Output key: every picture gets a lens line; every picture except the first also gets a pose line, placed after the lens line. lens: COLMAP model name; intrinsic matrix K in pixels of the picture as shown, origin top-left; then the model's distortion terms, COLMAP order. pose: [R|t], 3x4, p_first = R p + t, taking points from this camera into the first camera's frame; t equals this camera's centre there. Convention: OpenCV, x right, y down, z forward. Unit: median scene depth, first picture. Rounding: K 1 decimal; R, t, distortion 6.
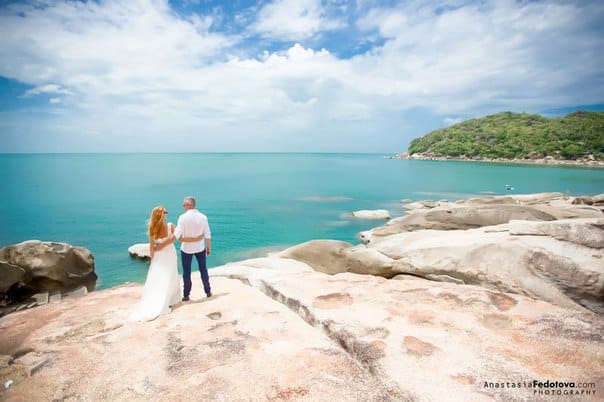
lens RADIAL K [[272.7, 0, 302.0], [0, 272.7, 201.0], [0, 0, 1]] dist [-0.040313, 0.009309]
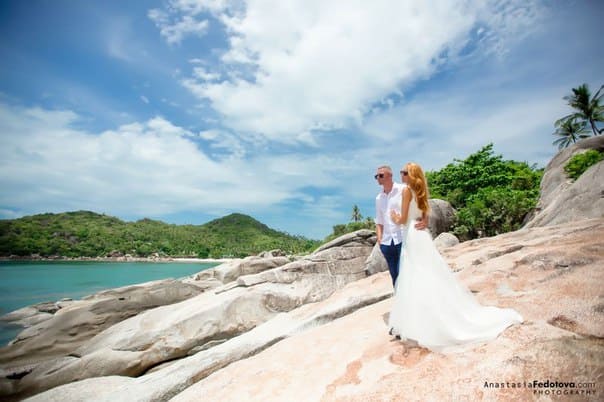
lens RADIAL K [[272.7, 0, 302.0], [0, 272.7, 201.0], [0, 0, 1]] dist [-0.040313, 0.009309]
pose [[0.238027, 0.184764, 0.953523, -0.218126], [0.173396, 0.957884, -0.228894, 0.038157], [-0.955655, 0.219820, 0.195964, 0.206218]]
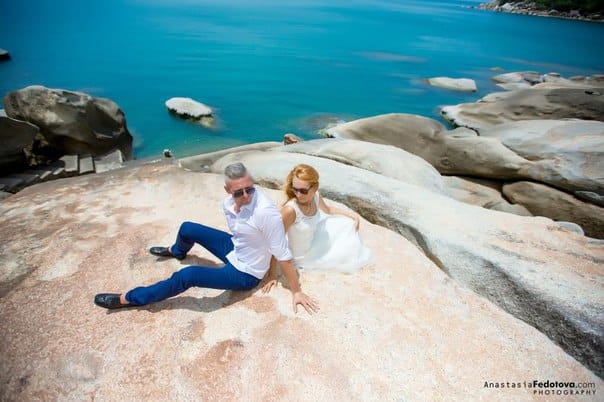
lens RADIAL K [[272.7, 0, 302.0], [0, 272.7, 201.0], [0, 0, 1]] dist [-0.040313, 0.009309]
pose [[0.986317, 0.132082, -0.098653, -0.091898], [-0.069909, 0.877044, 0.475296, 0.016003], [0.149302, -0.461896, 0.874277, 0.169371]]
